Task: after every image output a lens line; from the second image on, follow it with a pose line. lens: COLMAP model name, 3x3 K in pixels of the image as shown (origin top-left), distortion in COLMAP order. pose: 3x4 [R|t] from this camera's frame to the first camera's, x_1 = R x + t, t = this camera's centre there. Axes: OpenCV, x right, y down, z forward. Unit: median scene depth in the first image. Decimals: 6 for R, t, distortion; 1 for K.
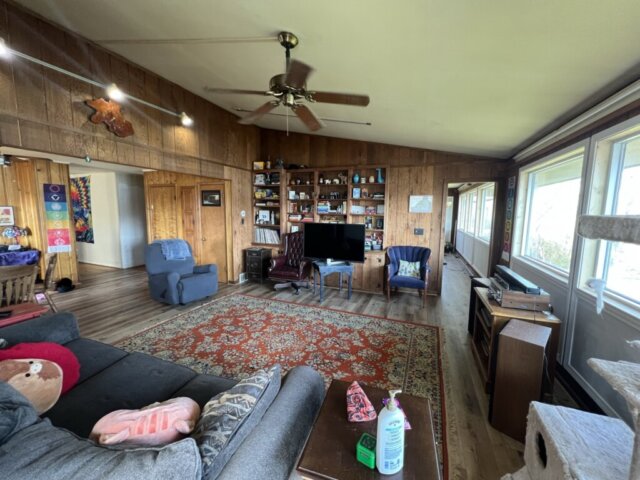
lens RADIAL K [[256.3, 0, 320.0], [0, 256.3, 240.0], [0, 0, 1]] dist [-0.001342, -0.000113]
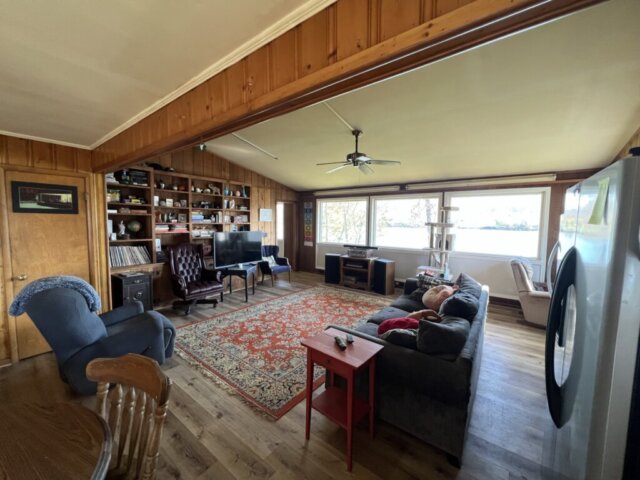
lens RADIAL K [[256.3, 0, 320.0], [0, 256.3, 240.0], [0, 0, 1]] dist [-0.001342, -0.000113]
pose [[0.267552, -0.080498, 0.960175, -1.028092], [0.101612, 0.993305, 0.054961, -0.059747], [-0.958171, 0.082861, 0.273940, 0.389710]]
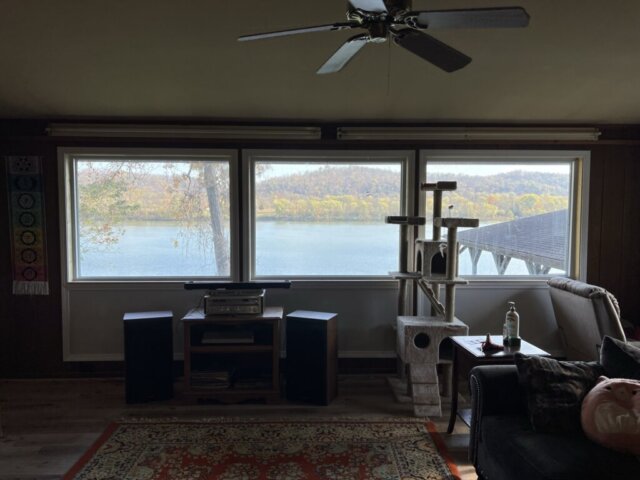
lens RADIAL K [[479.4, 0, 320.0], [0, 479.4, 240.0], [0, 0, 1]] dist [0.014293, 0.004757]
pose [[-0.407471, -0.067897, 0.910691, -0.539520], [0.098455, 0.988154, 0.117724, -0.110549], [-0.907895, 0.137631, -0.395959, 0.799743]]
